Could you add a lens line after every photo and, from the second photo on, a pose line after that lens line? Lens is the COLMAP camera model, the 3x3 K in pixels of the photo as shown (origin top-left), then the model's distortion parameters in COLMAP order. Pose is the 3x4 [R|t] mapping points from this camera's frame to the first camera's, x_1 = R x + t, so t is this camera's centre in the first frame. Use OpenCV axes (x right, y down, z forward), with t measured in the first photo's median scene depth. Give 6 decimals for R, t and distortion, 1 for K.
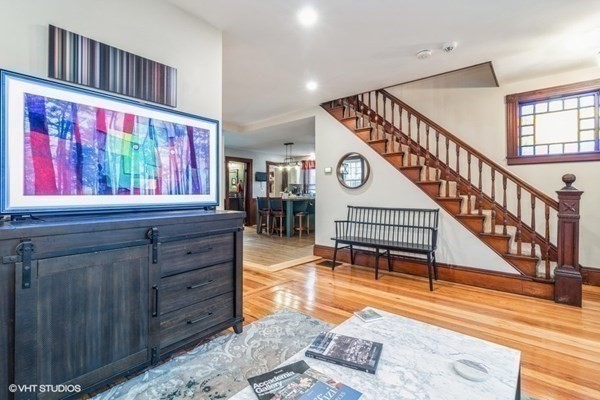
lens RADIAL K [[276.6, 0, 300.0], [0, 276.6, 192.8], [0, 0, 1]] dist [0.000260, 0.000131]
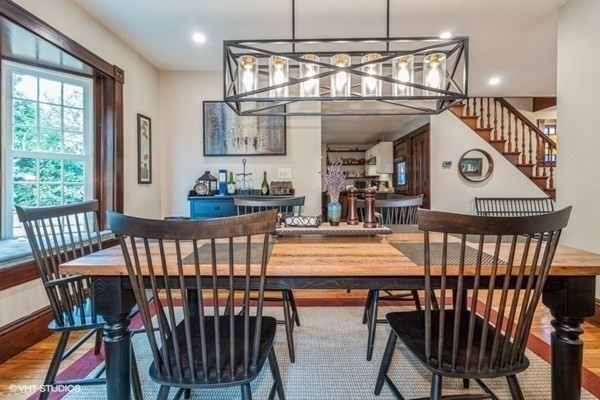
lens RADIAL K [[276.6, 0, 300.0], [0, 276.6, 192.8], [0, 0, 1]] dist [0.000260, 0.000131]
pose [[0.780590, -0.007347, 0.625001, -1.299924], [0.002175, 0.999957, 0.009039, 0.021141], [-0.625040, -0.005696, 0.780572, 0.713587]]
